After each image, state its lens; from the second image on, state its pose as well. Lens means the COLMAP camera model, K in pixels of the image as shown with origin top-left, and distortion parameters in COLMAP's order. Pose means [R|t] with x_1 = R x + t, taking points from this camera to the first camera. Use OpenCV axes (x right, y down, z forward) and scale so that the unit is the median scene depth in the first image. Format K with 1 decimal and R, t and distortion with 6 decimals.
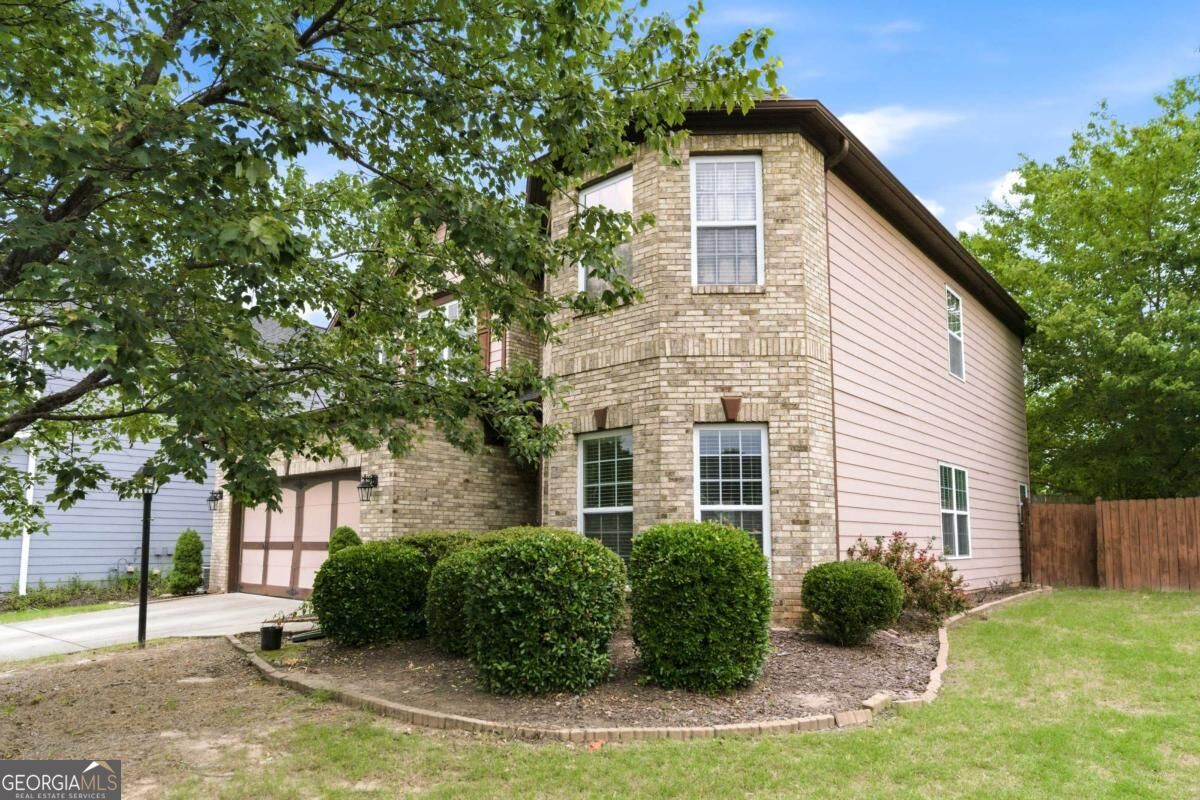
lens RADIAL K [[731.4, 0, 600.0], [0, 731.4, 400.0], [0, 0, 1]] dist [0.000228, -0.000007]
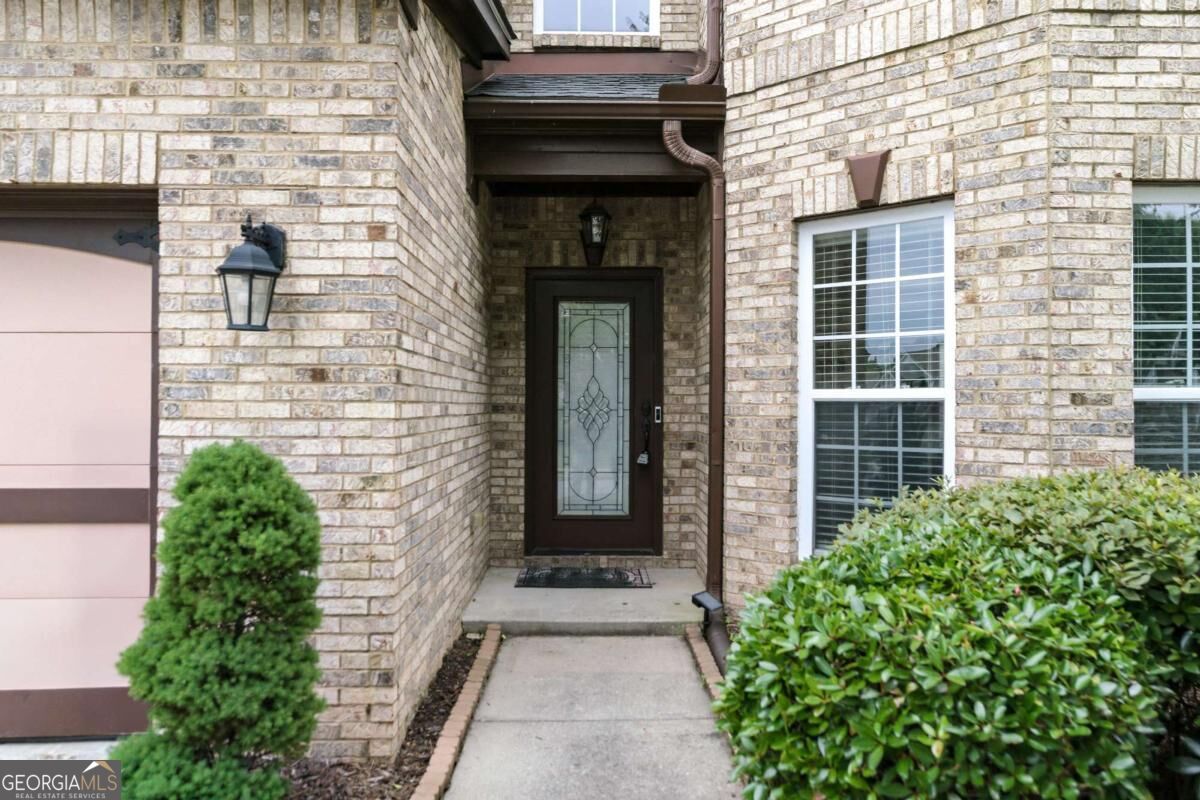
lens RADIAL K [[778.3, 0, 600.0], [0, 778.3, 400.0], [0, 0, 1]] dist [-0.000488, -0.000265]
pose [[0.742689, 0.020182, 0.669332, -0.406281], [-0.121583, 0.986996, 0.105148, 0.120818], [-0.658506, -0.159472, 0.735485, 0.735700]]
